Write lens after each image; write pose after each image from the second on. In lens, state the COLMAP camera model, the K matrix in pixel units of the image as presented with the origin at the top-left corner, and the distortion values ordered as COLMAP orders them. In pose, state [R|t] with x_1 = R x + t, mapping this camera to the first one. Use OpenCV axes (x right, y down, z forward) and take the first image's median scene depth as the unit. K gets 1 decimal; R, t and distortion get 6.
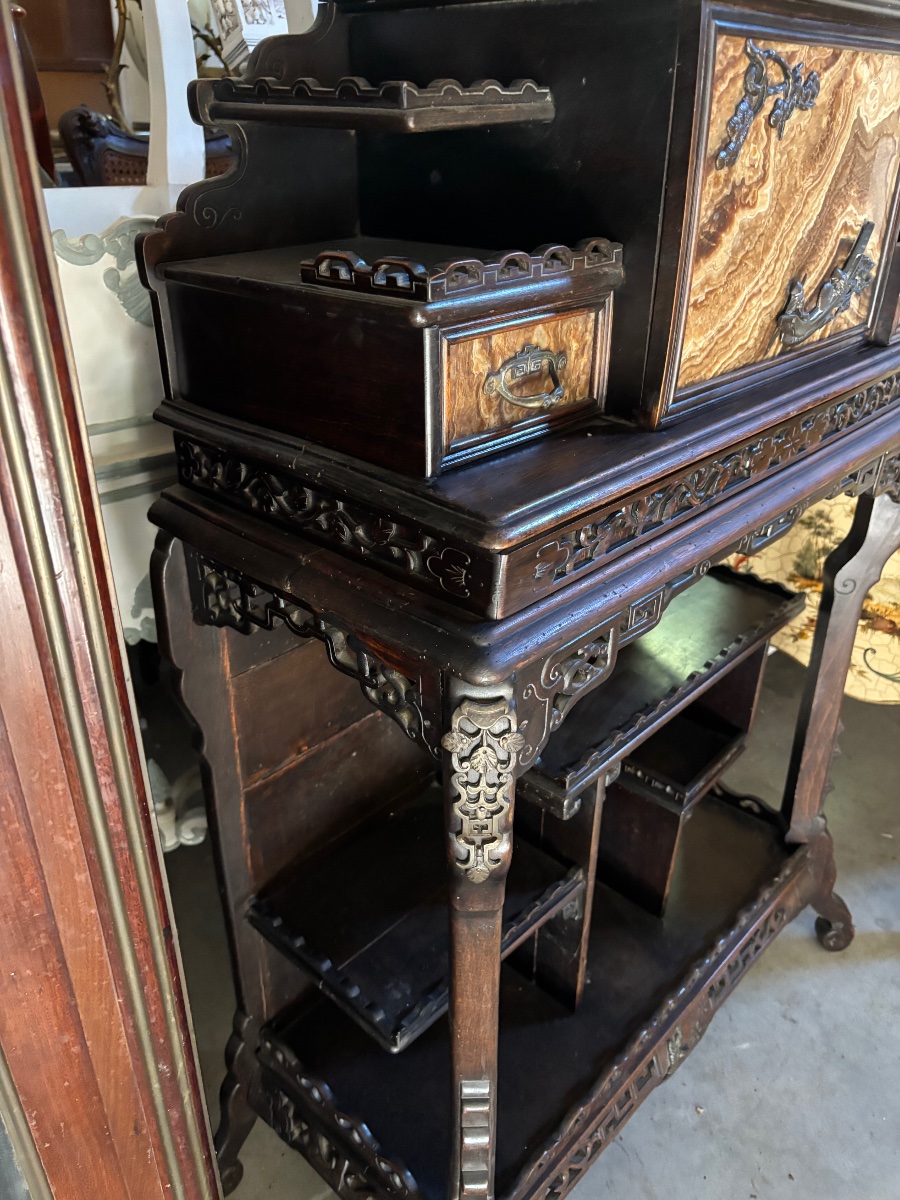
lens RADIAL K [[909.4, 0, 444.1], [0, 909.4, 620.4], [0, 0, 1]] dist [0.012823, -0.021956]
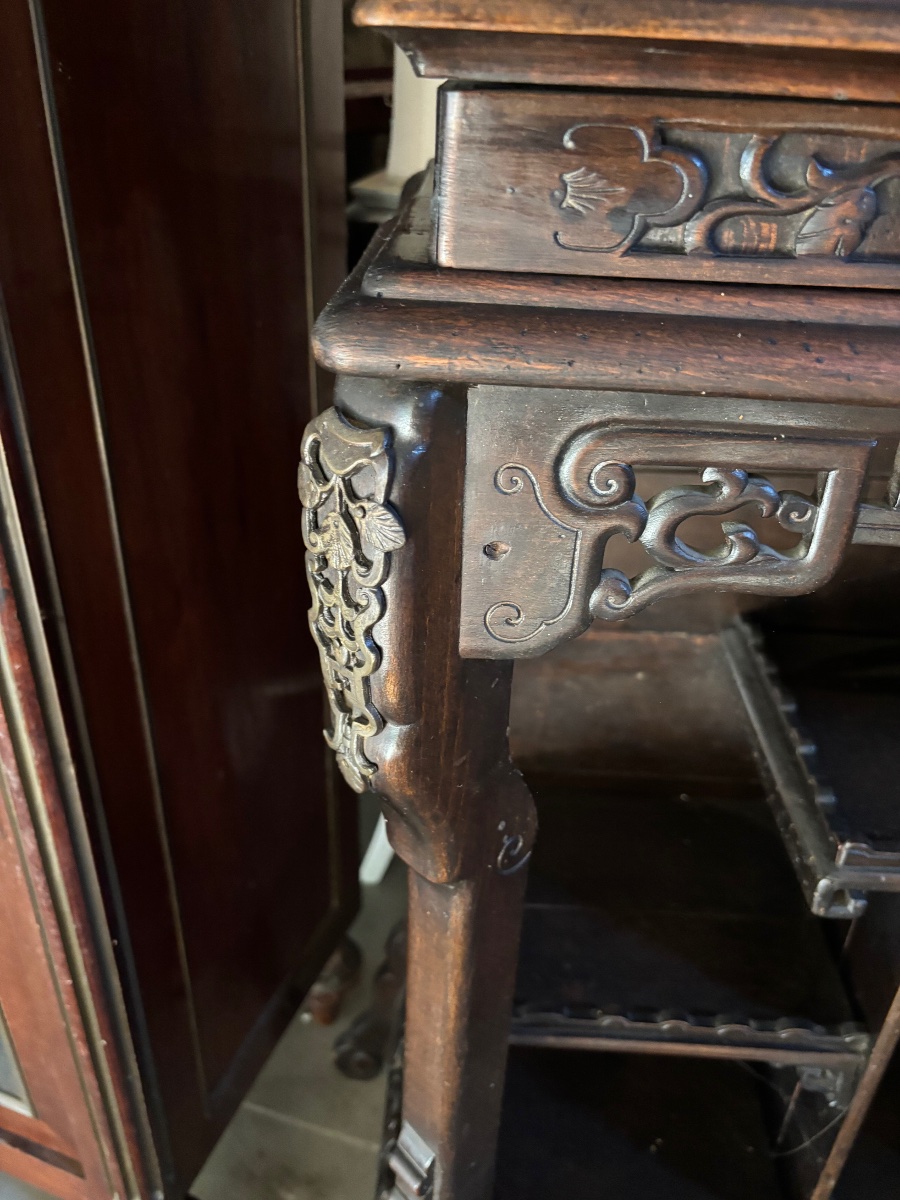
lens RADIAL K [[909.4, 0, 455.4], [0, 909.4, 602.0], [0, 0, 1]] dist [0.012823, -0.021956]
pose [[0.645457, 0.396581, -0.652770, 0.348144], [-0.395875, 0.904587, 0.158129, 0.060042], [0.653198, 0.156350, 0.740869, 0.524834]]
